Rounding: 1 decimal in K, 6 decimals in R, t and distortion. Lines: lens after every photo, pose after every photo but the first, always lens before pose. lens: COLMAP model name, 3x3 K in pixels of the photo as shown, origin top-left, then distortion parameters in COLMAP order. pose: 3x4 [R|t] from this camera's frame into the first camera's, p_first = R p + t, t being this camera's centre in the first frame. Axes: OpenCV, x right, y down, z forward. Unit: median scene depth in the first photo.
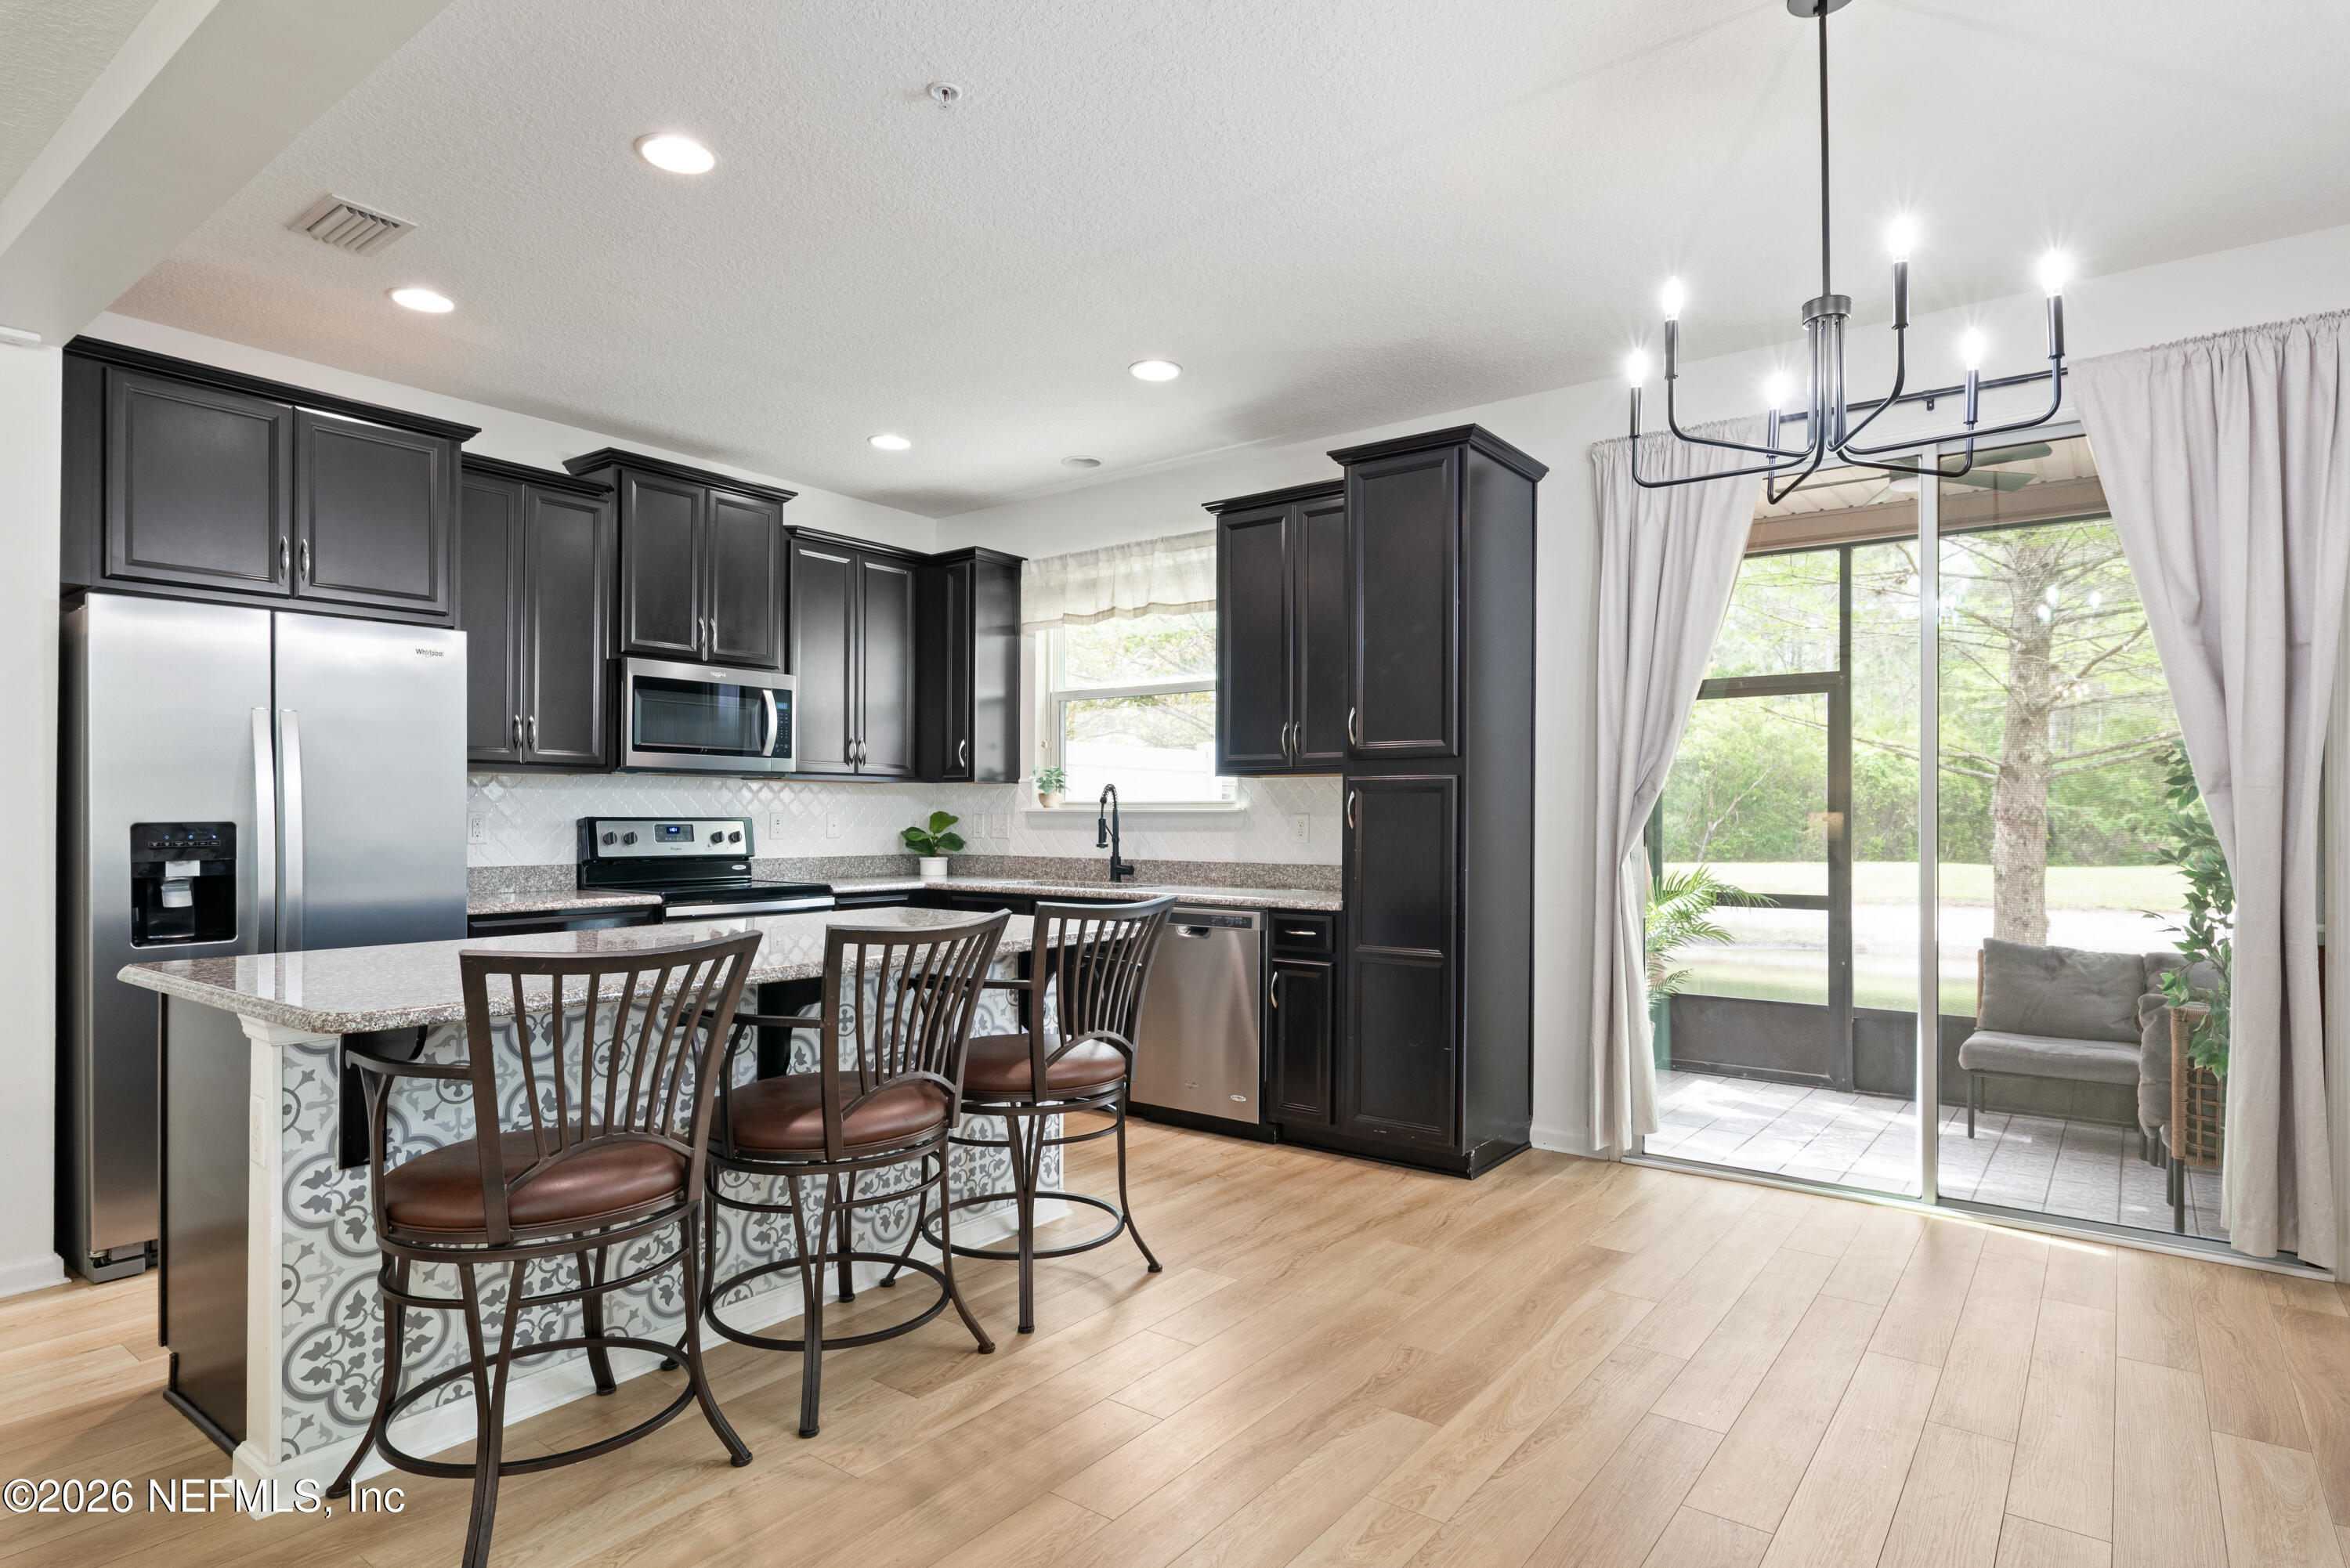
lens RADIAL K [[1254.7, 0, 1171.9], [0, 1254.7, 808.7], [0, 0, 1]] dist [-0.001592, -0.000997]
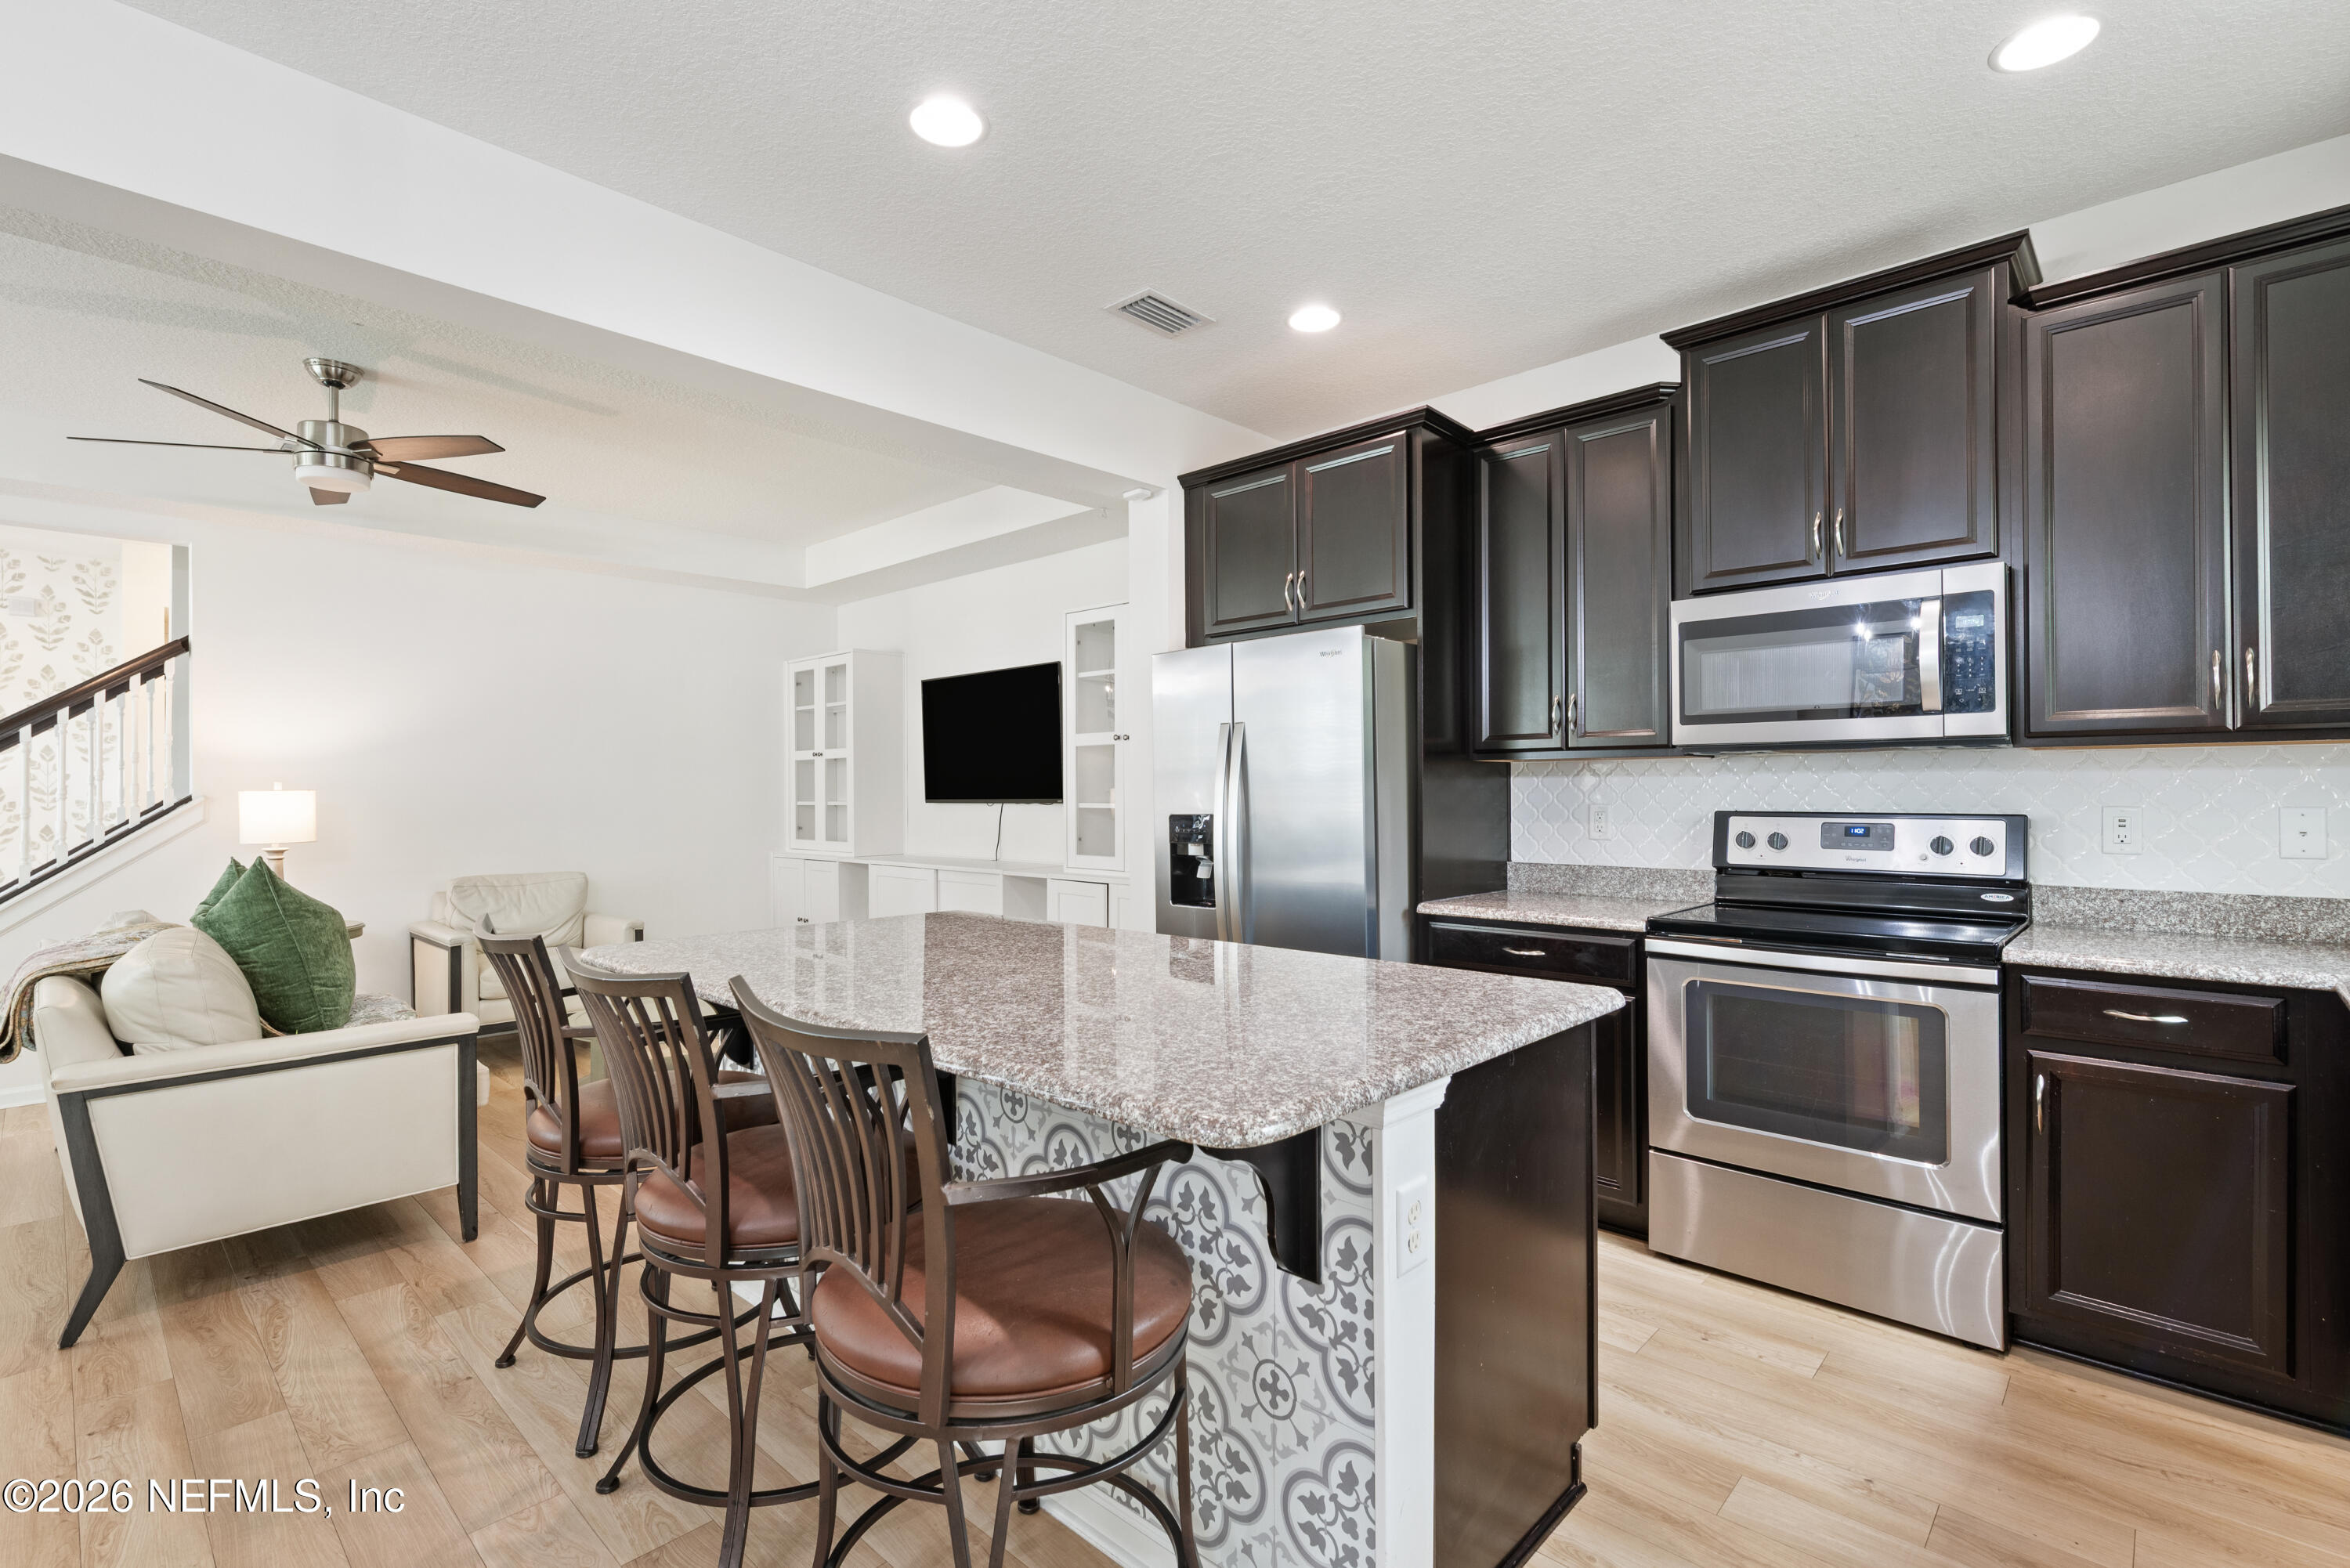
lens RADIAL K [[1066.7, 0, 1175.0], [0, 1066.7, 784.0], [0, 0, 1]] dist [-0.000586, 0.000216]
pose [[-0.104083, -0.009516, -0.994523, 0.207577], [0.009942, 0.999894, -0.010608, -0.005912], [0.994519, -0.010992, -0.103977, 0.678832]]
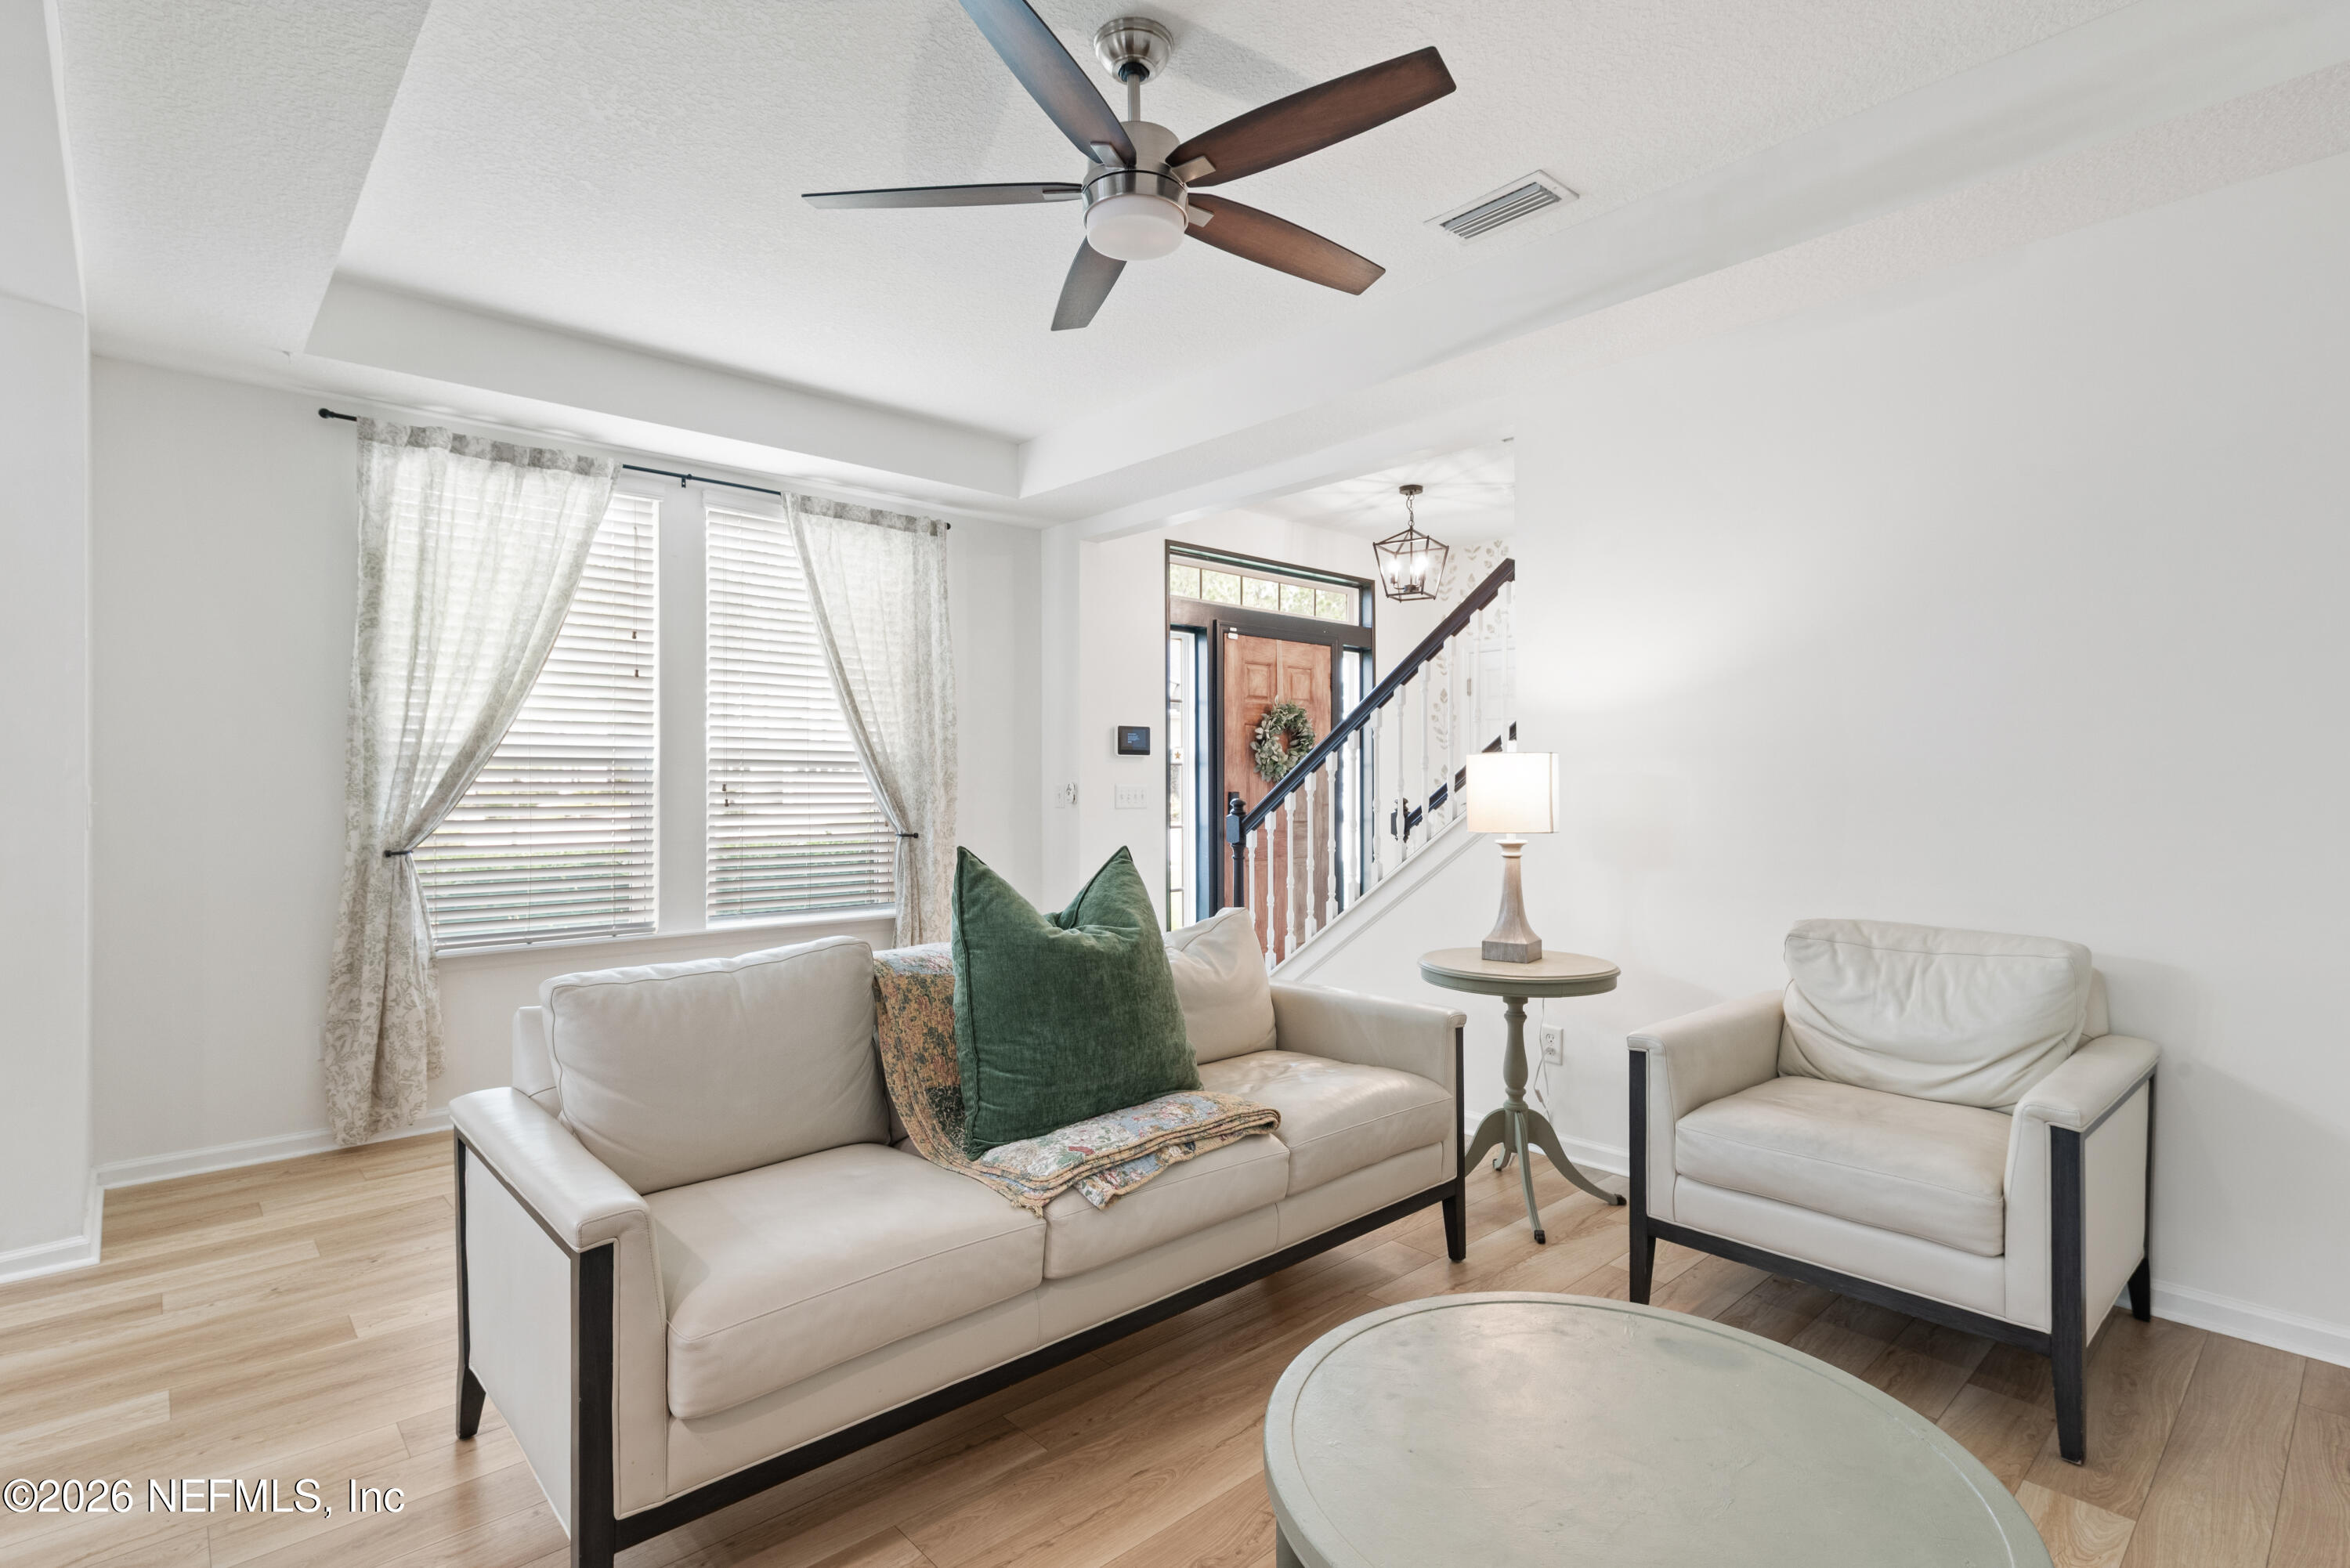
lens RADIAL K [[1129.1, 0, 1173.5], [0, 1129.1, 780.2], [0, 0, 1]] dist [0.002819, -0.000009]
pose [[-0.983875, 0.001377, 0.178855, -0.503106], [-0.000121, 0.999965, -0.008364, 0.002279], [-0.178860, -0.008251, -0.983840, 0.500294]]
